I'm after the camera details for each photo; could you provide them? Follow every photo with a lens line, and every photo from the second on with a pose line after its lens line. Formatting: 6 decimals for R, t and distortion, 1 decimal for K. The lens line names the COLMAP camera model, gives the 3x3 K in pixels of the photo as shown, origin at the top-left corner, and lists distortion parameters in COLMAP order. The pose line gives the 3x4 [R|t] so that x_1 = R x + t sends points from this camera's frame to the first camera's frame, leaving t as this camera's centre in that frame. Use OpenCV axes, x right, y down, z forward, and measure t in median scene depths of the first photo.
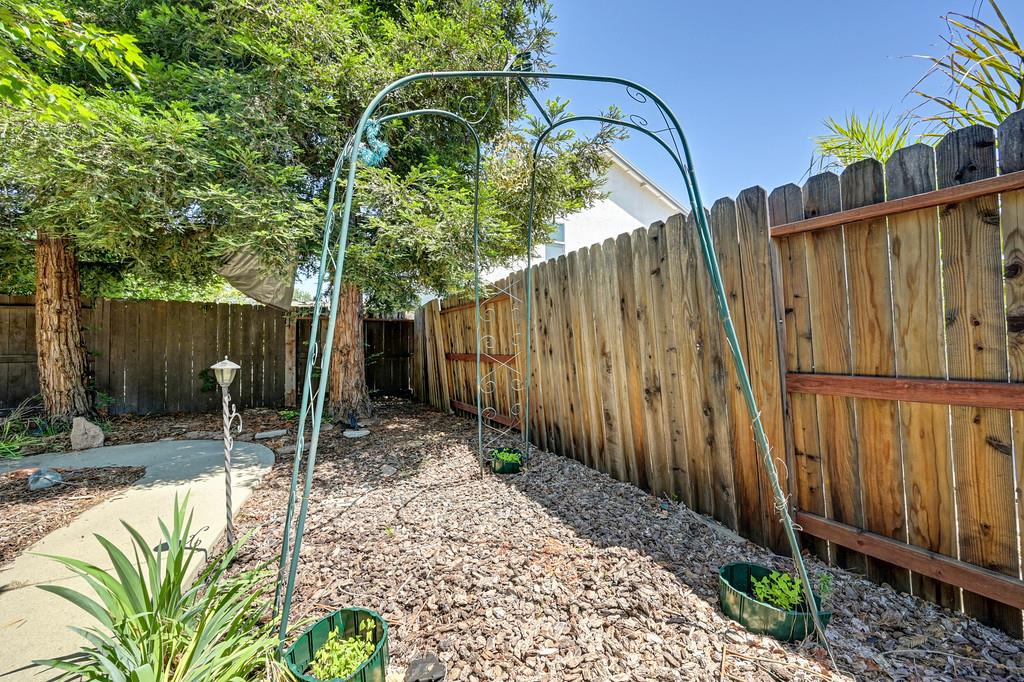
lens RADIAL K [[411.7, 0, 511.8], [0, 411.7, 339.8], [0, 0, 1]] dist [-0.000377, 0.000539]
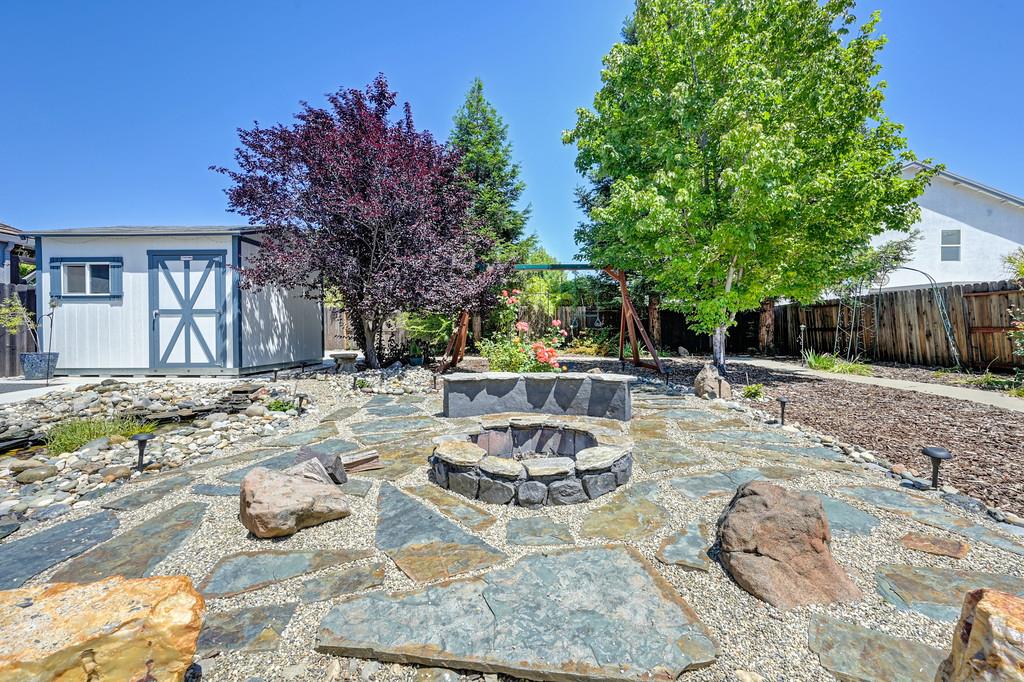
lens RADIAL K [[411.7, 0, 517.9], [0, 411.7, 336.0], [0, 0, 1]] dist [-0.000377, 0.000539]
pose [[0.864392, 0.013744, -0.502631, -0.802597], [-0.000135, 0.999633, 0.027101, 0.033877], [0.502819, -0.023358, 0.864076, -3.317947]]
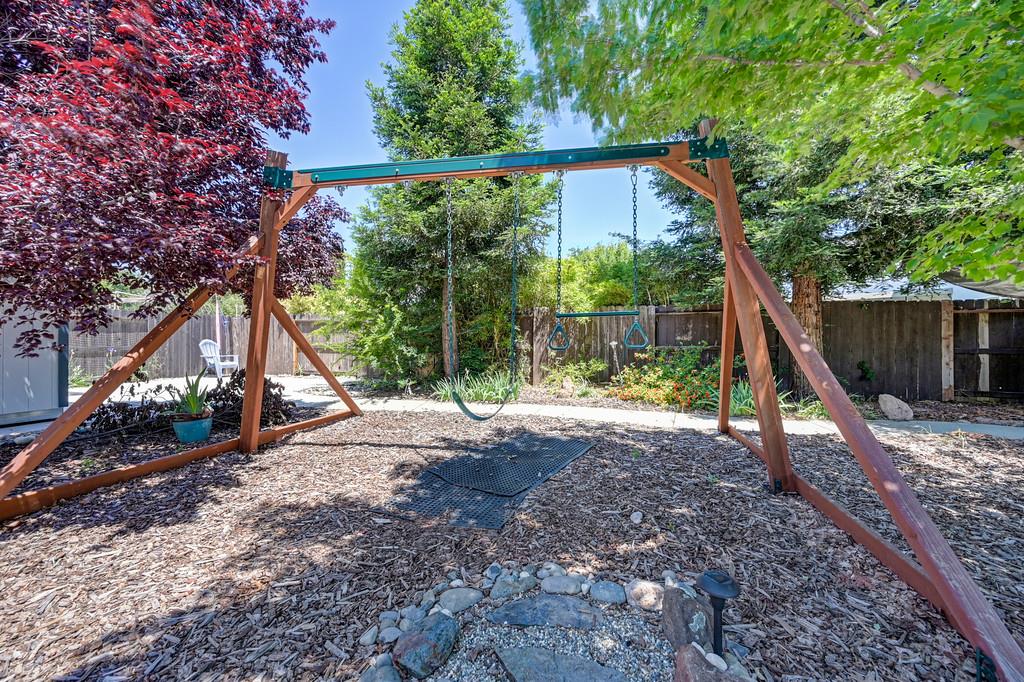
lens RADIAL K [[411.7, 0, 511.7], [0, 411.7, 343.5], [0, 0, 1]] dist [-0.000377, 0.000539]
pose [[0.715112, 0.010556, -0.698930, -1.440151], [0.000467, 0.999879, 0.015579, 0.015009], [0.699009, -0.011467, 0.715021, -1.014178]]
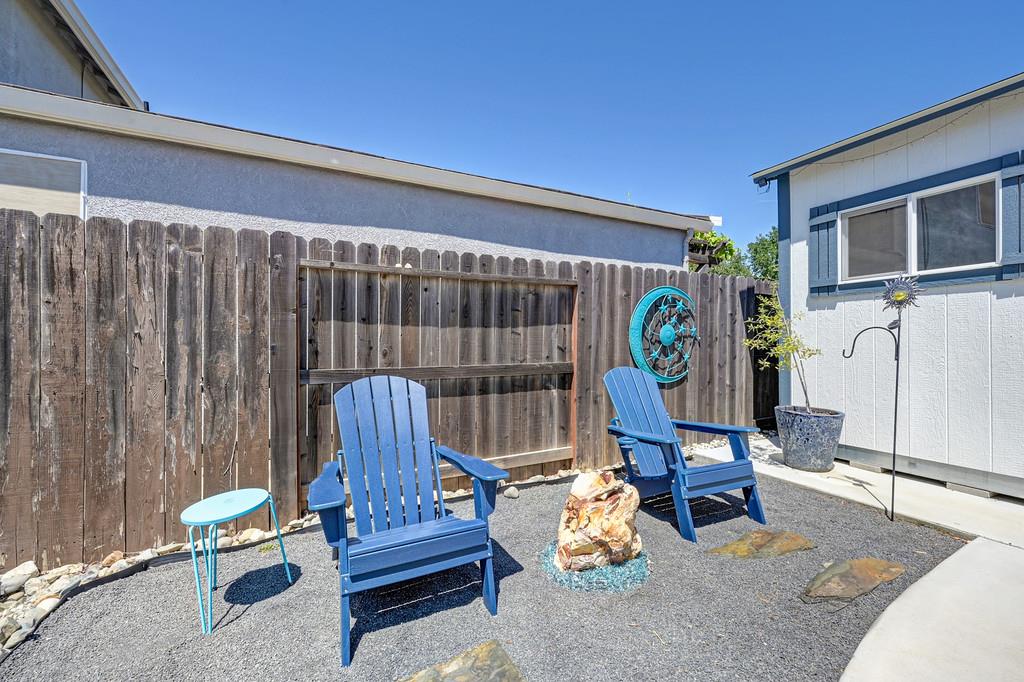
lens RADIAL K [[411.7, 0, 516.0], [0, 411.7, 341.9], [0, 0, 1]] dist [-0.000377, 0.000539]
pose [[-0.047306, 0.008764, -0.998842, -3.298259], [0.017335, 0.999818, 0.007951, -0.009073], [0.998730, -0.016939, -0.047449, -3.384690]]
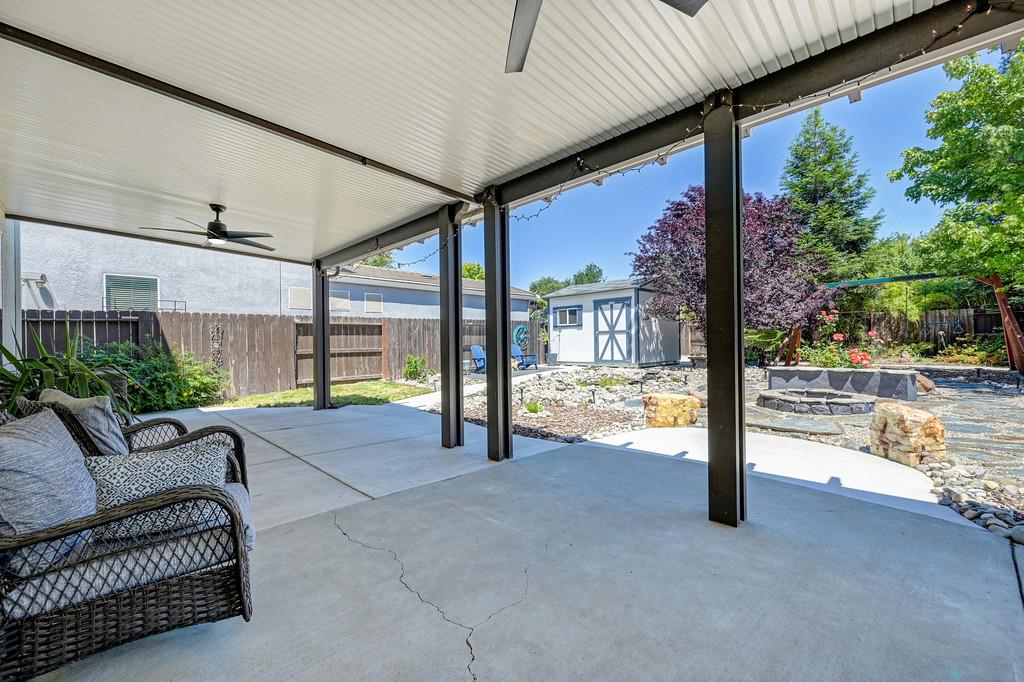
lens RADIAL K [[411.7, 0, 511.5], [0, 411.7, 341.4], [0, 0, 1]] dist [-0.000377, 0.000539]
pose [[0.263638, 0.003705, -0.964615, 0.346074], [0.025544, 0.999615, 0.010821, -0.018914], [0.964283, -0.027493, 0.263442, -4.464803]]
